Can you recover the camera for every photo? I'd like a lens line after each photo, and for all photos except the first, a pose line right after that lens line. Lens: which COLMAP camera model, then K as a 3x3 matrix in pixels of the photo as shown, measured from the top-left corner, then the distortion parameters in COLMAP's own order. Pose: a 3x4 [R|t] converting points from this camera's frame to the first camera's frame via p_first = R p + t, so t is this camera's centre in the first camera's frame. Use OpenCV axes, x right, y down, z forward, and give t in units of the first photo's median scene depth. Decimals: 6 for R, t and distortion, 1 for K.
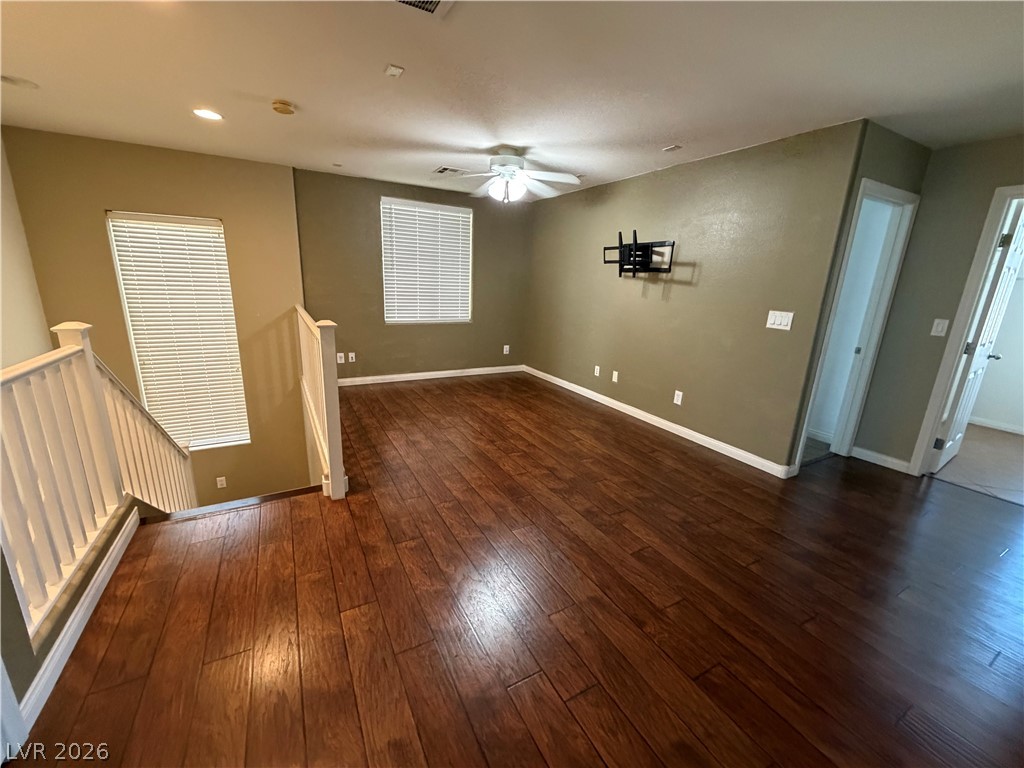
lens RADIAL K [[408.5, 0, 508.5], [0, 408.5, 382.7], [0, 0, 1]] dist [0.000223, 0.000377]
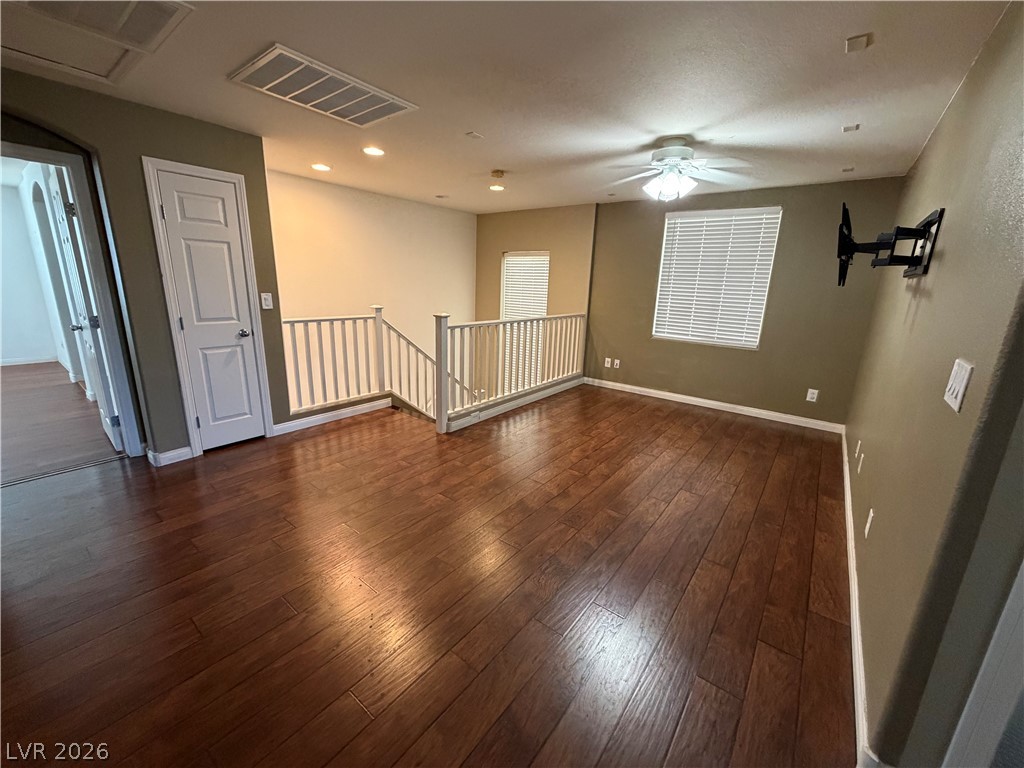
lens RADIAL K [[408.5, 0, 513.8], [0, 408.5, 386.1], [0, 0, 1]] dist [0.000223, 0.000377]
pose [[0.396287, 0.202541, -0.895507, 0.868142], [-0.247085, 0.962907, 0.108443, -0.094556], [0.884254, 0.178292, 0.431632, 0.495726]]
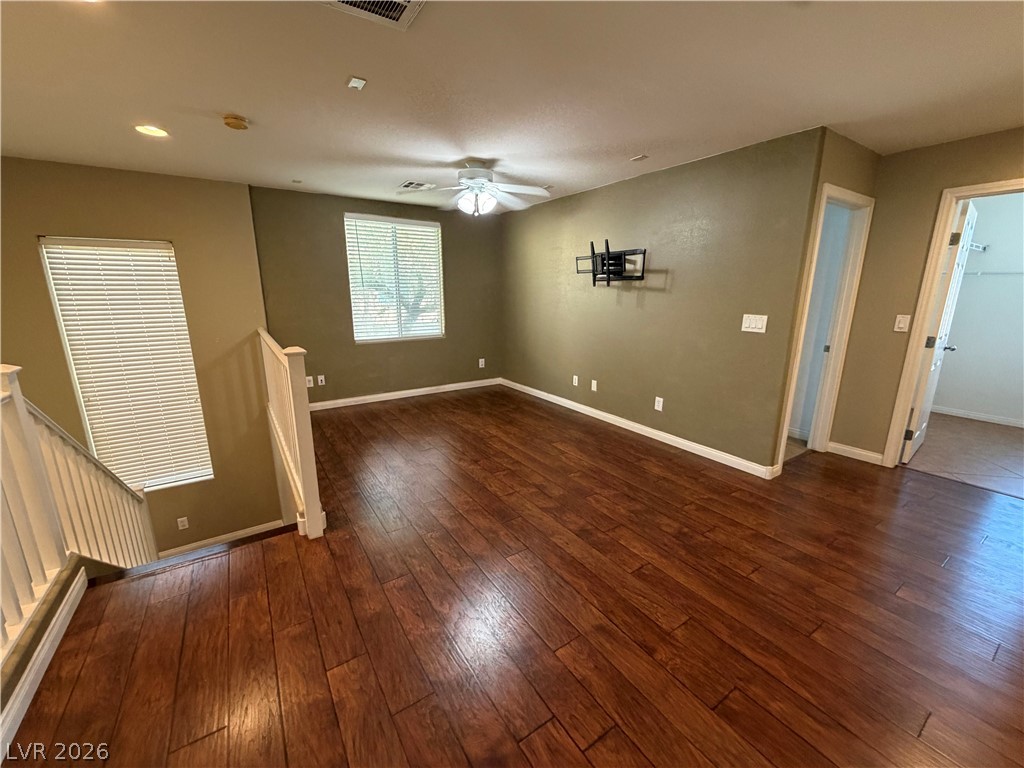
lens RADIAL K [[408.5, 0, 508.3], [0, 408.5, 382.8], [0, 0, 1]] dist [0.000223, 0.000377]
pose [[0.996217, -0.054938, 0.067333, -0.021674], [0.056488, 0.998175, -0.021336, -0.018569], [-0.066038, 0.025058, 0.997502, 0.032833]]
